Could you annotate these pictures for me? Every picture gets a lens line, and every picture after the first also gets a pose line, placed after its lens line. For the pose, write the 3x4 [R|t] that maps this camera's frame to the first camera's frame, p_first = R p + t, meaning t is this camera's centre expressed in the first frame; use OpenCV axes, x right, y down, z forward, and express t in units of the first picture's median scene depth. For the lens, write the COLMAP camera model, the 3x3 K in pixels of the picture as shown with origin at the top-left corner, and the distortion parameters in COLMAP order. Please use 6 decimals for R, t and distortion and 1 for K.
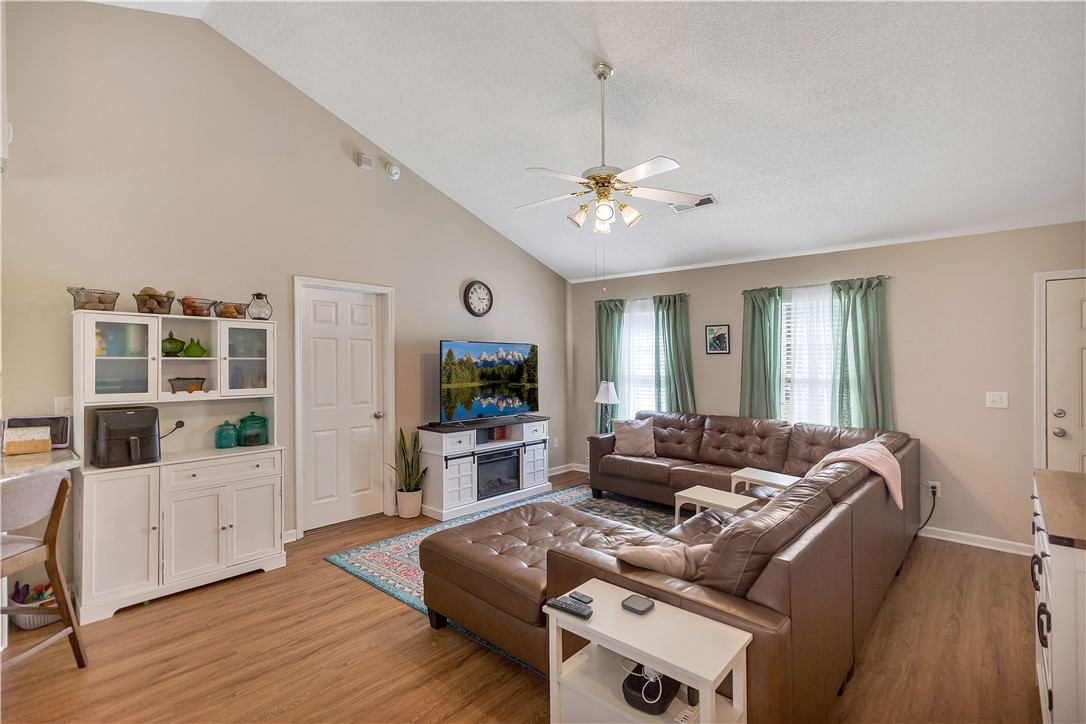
lens RADIAL K [[507.6, 0, 539.5], [0, 507.6, 356.8], [0, 0, 1]] dist [0.019435, 0.000075]
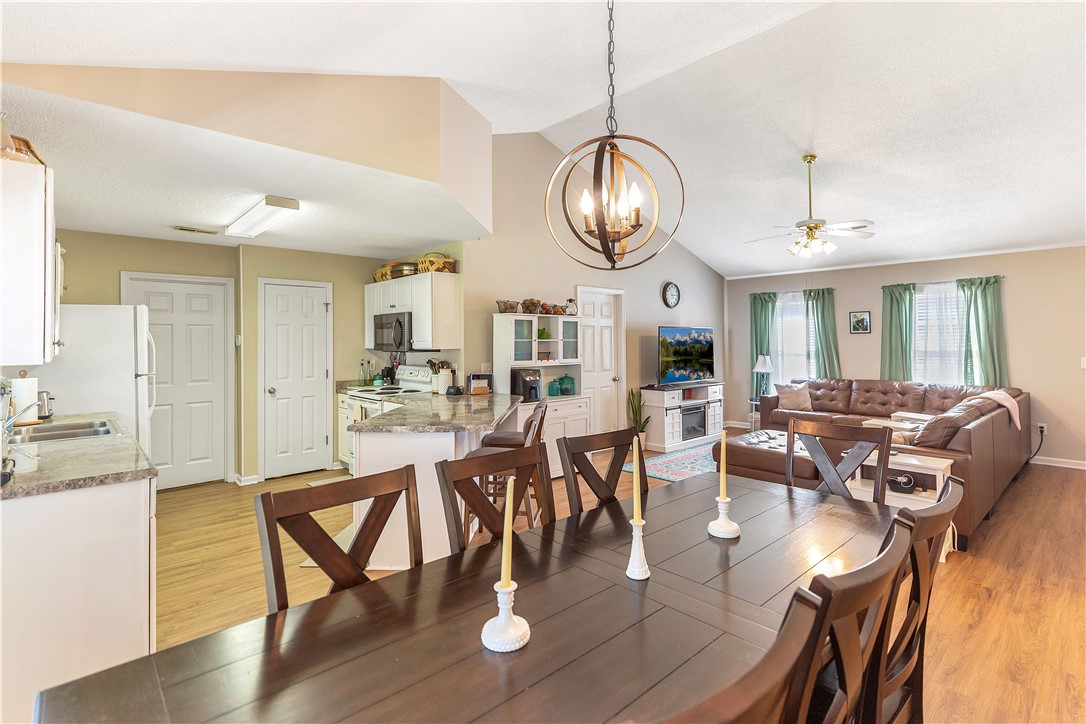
lens RADIAL K [[508.0, 0, 562.0], [0, 508.0, 335.3], [0, 0, 1]] dist [0.026890, -0.000237]
pose [[0.996194, -0.011696, -0.086372, -0.343673], [0.011165, 0.999916, -0.006627, -0.000664], [0.086442, 0.005637, 0.996241, -0.441250]]
